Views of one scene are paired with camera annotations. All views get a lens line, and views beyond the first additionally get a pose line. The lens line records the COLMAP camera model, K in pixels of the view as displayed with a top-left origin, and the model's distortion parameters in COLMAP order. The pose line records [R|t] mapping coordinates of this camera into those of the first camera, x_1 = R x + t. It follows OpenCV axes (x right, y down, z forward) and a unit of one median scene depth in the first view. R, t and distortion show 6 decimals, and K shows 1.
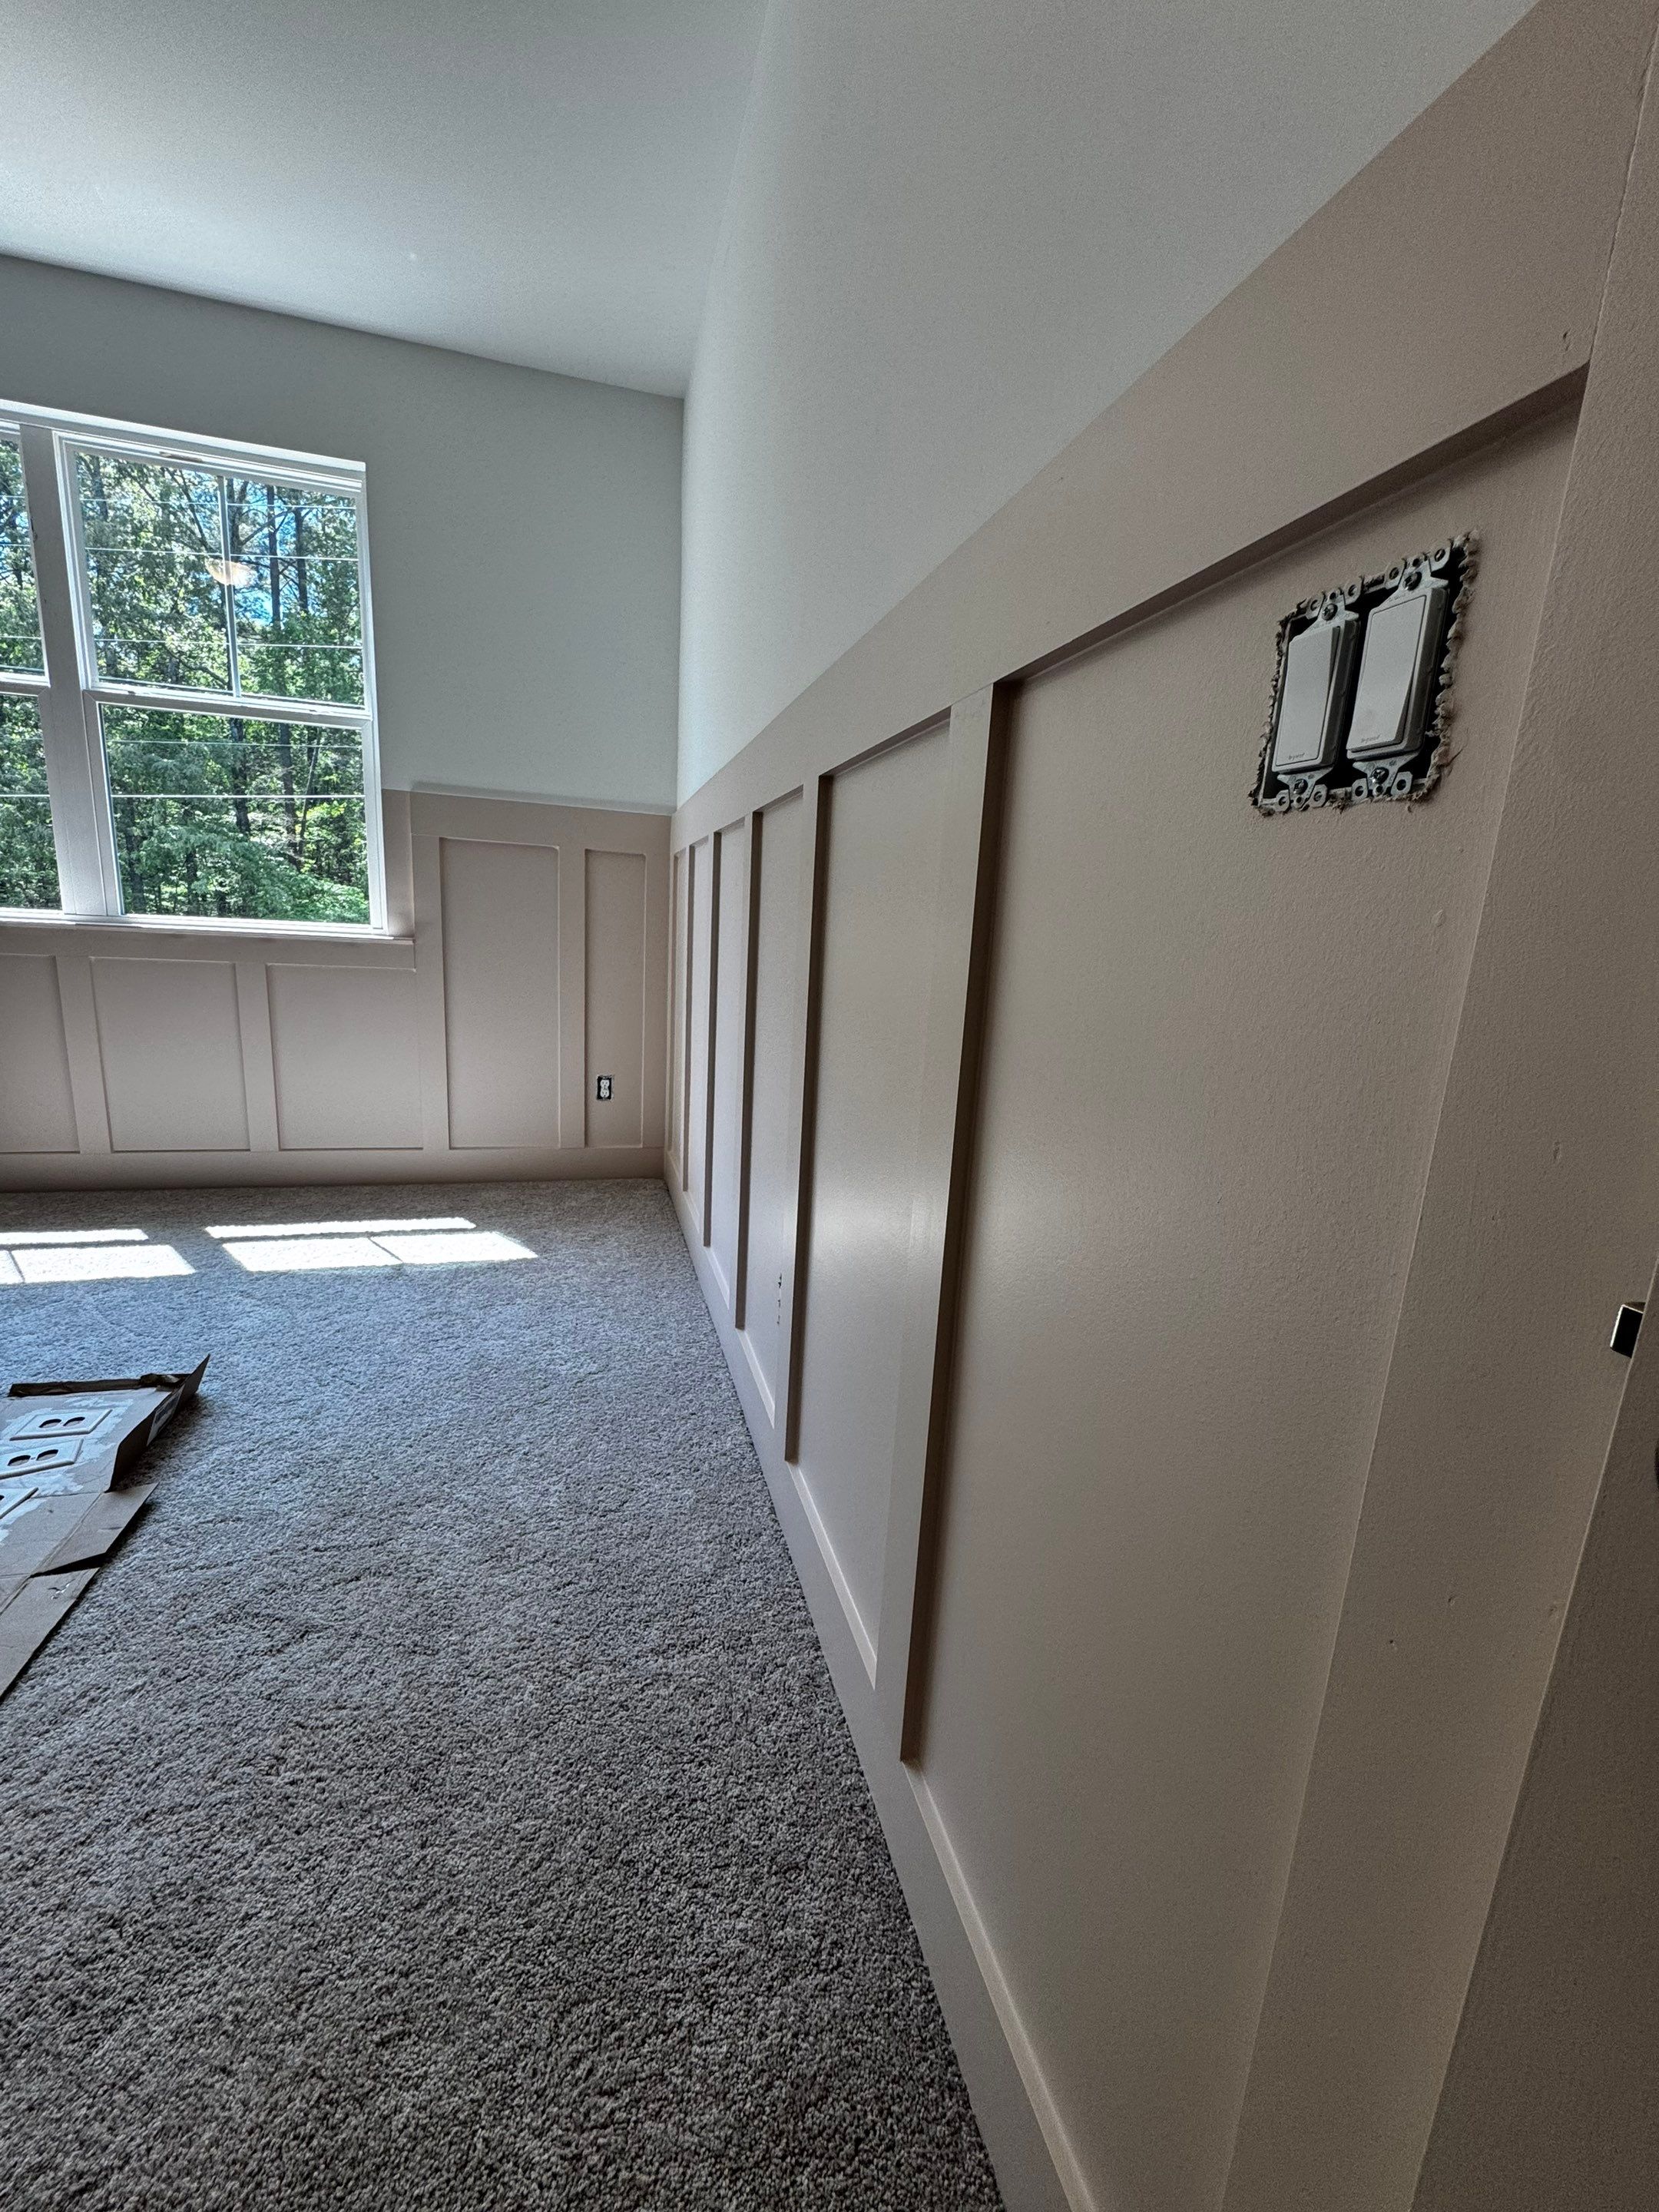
lens RADIAL K [[878.0, 0, 835.3], [0, 878.0, 1097.9], [0, 0, 1]] dist [-0.001893, -0.000465]
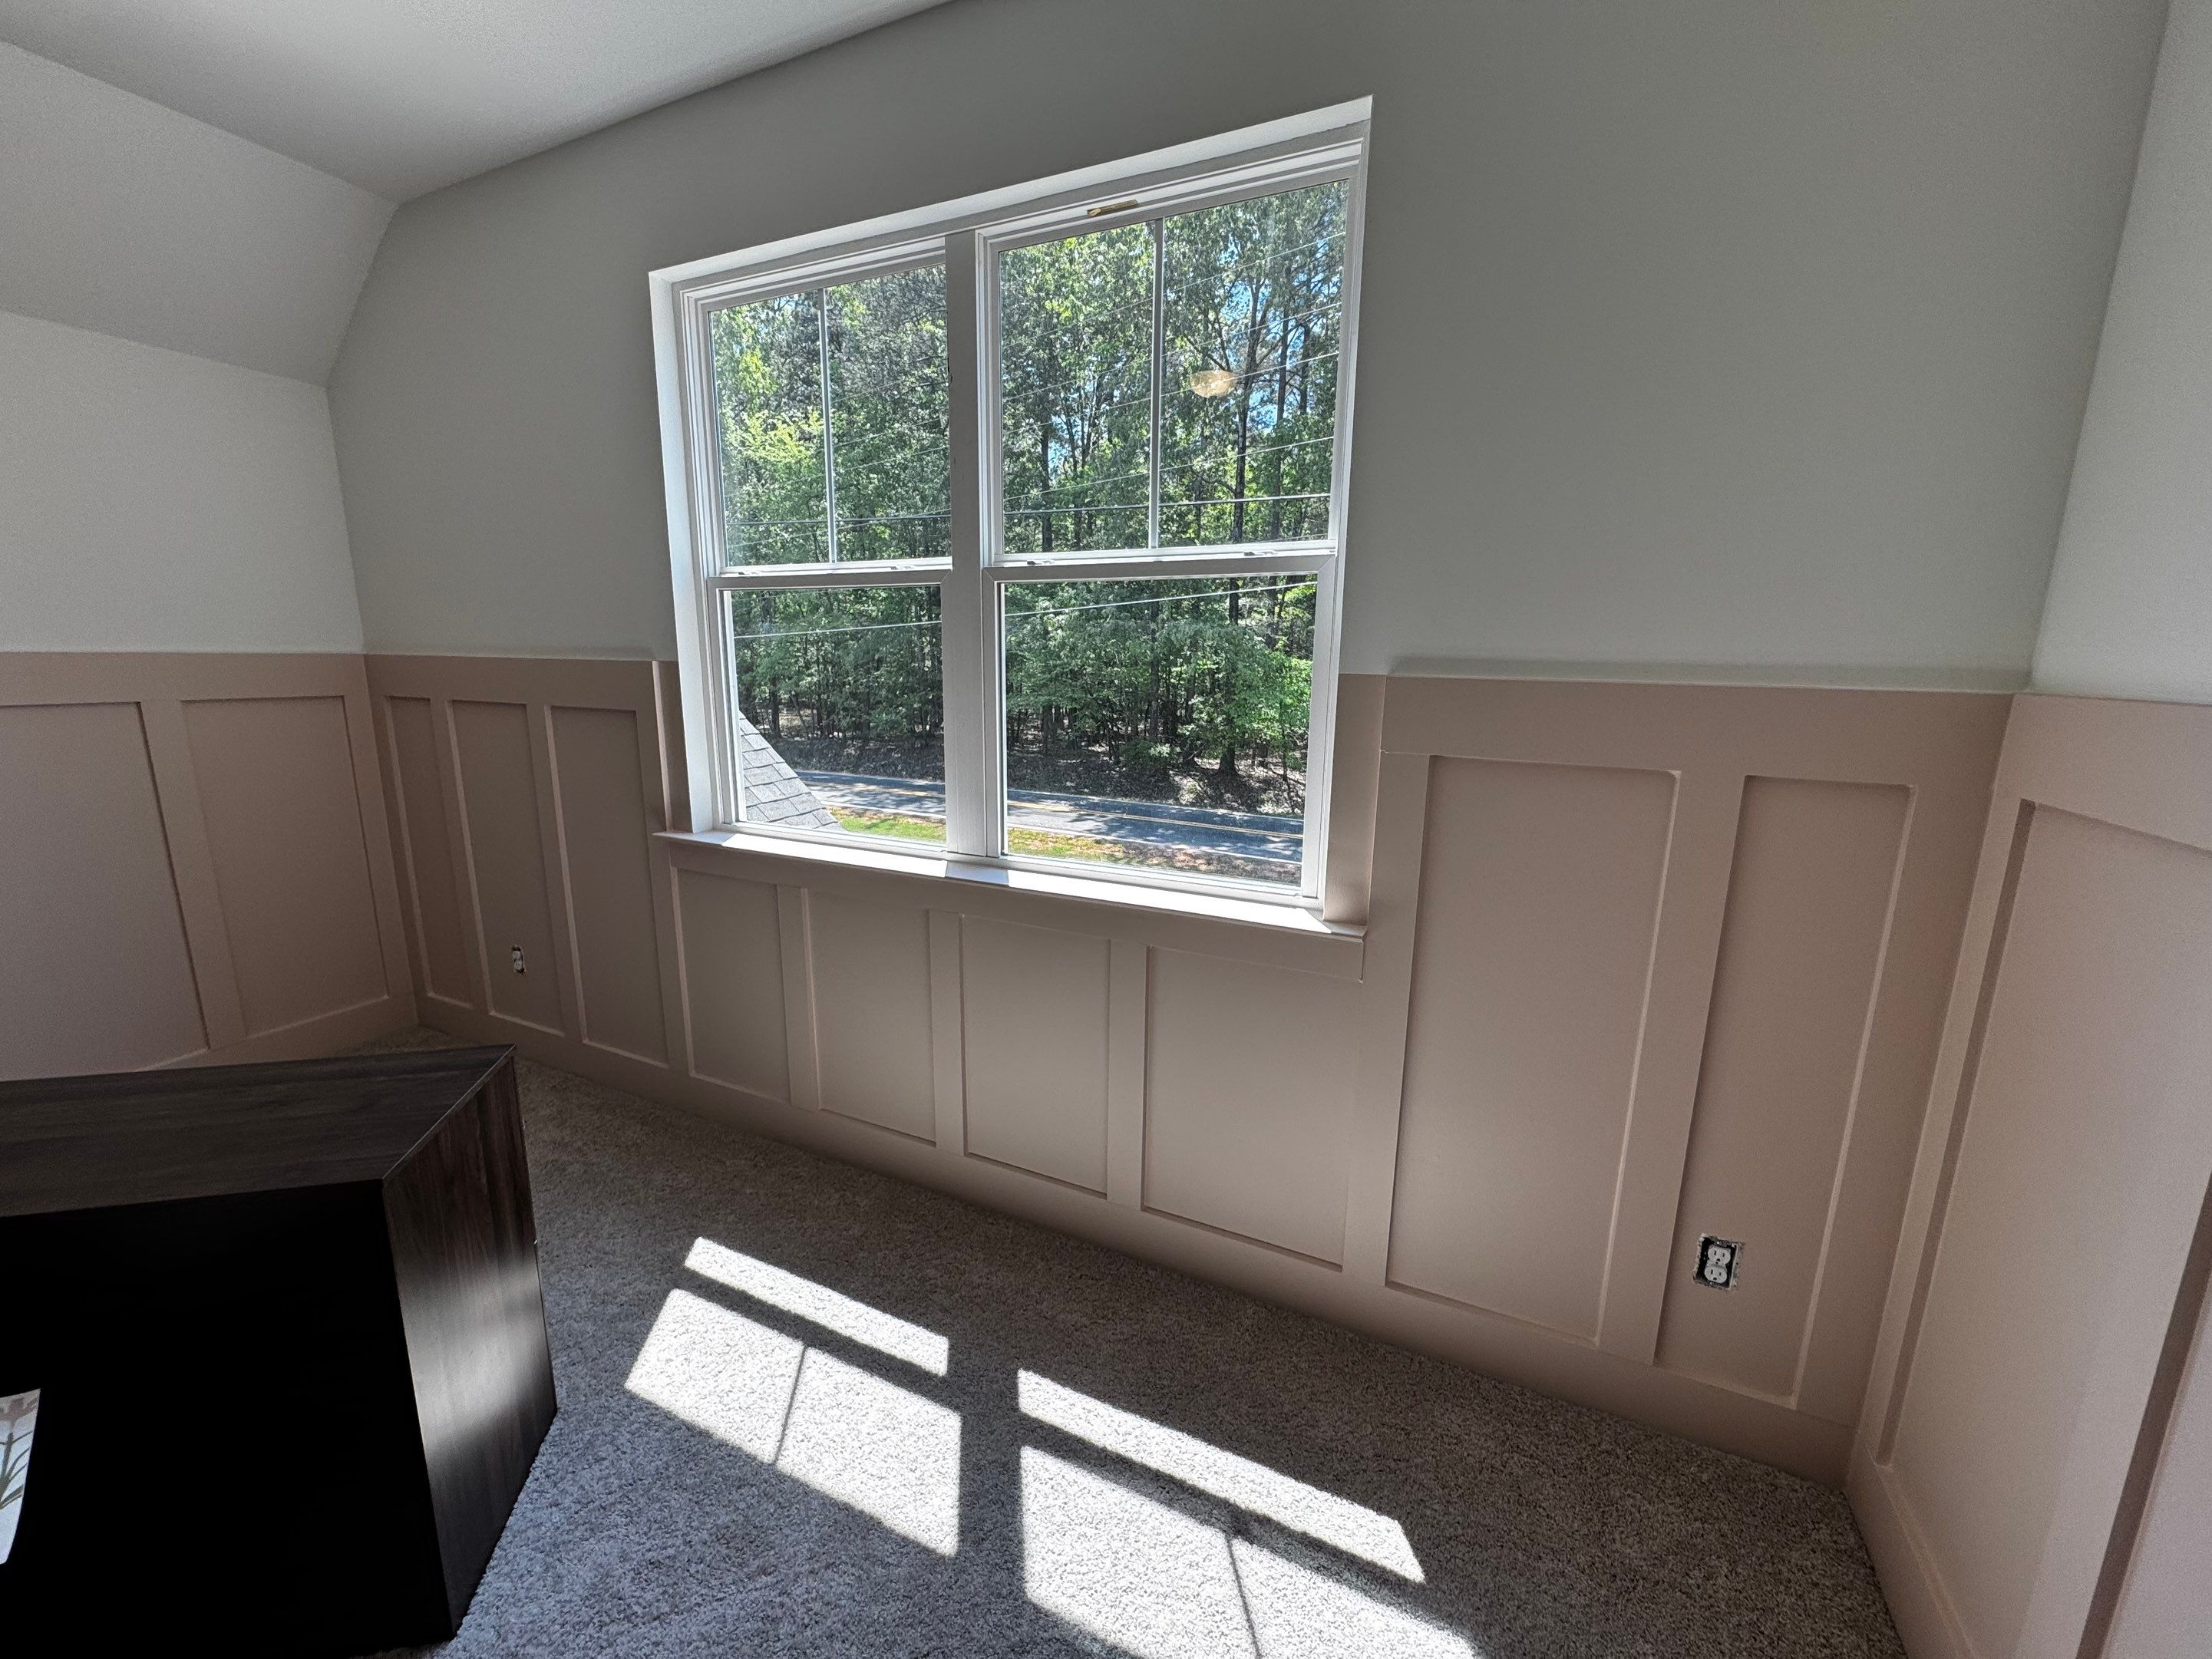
lens RADIAL K [[877.9, 0, 1106.0], [0, 877.9, 829.5], [0, 0, 1]] dist [-0.001893, -0.000465]
pose [[0.748014, 0.083395, -0.658423, -0.226989], [-0.101685, 0.994762, 0.010474, -0.221682], [0.655847, 0.059117, 0.752575, 0.438397]]
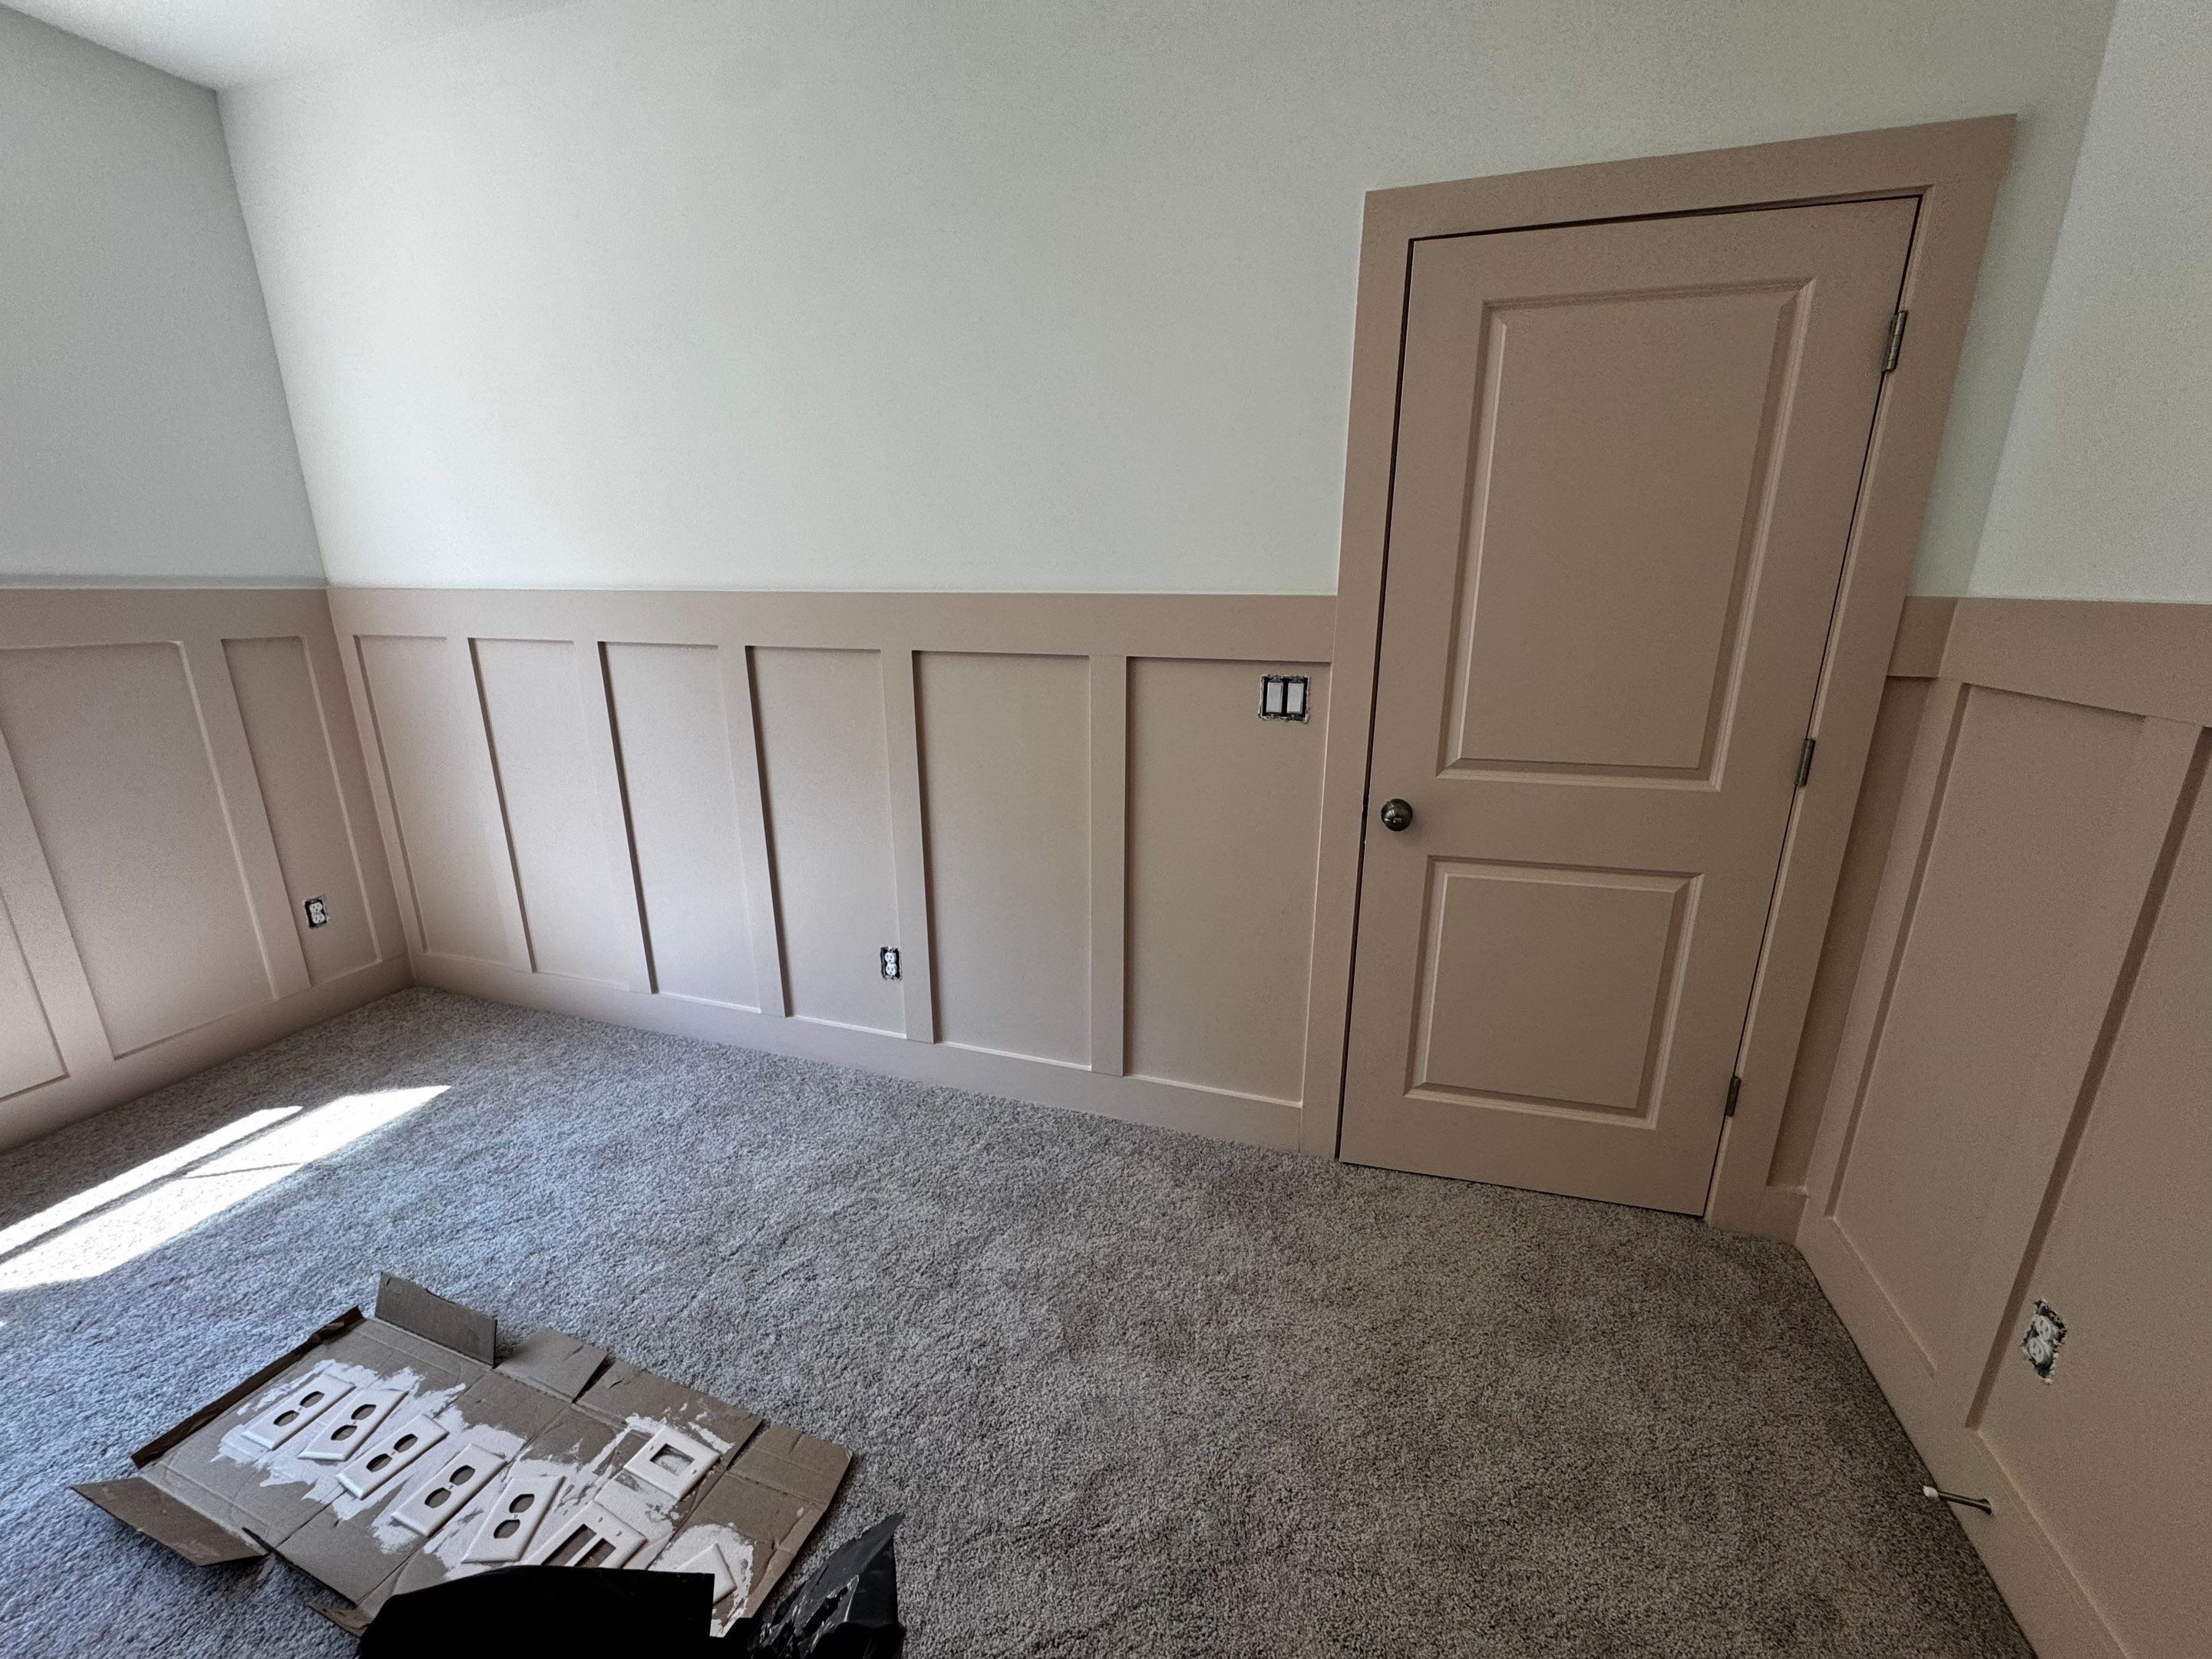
lens RADIAL K [[877.9, 0, 1106.0], [0, 877.9, 829.5], [0, 0, 1]] dist [-0.001893, -0.000465]
pose [[0.558737, -0.277856, 0.781415, -0.496164], [0.191014, 0.959991, 0.204773, -0.121303], [-0.807048, 0.034847, 0.589456, -0.126979]]
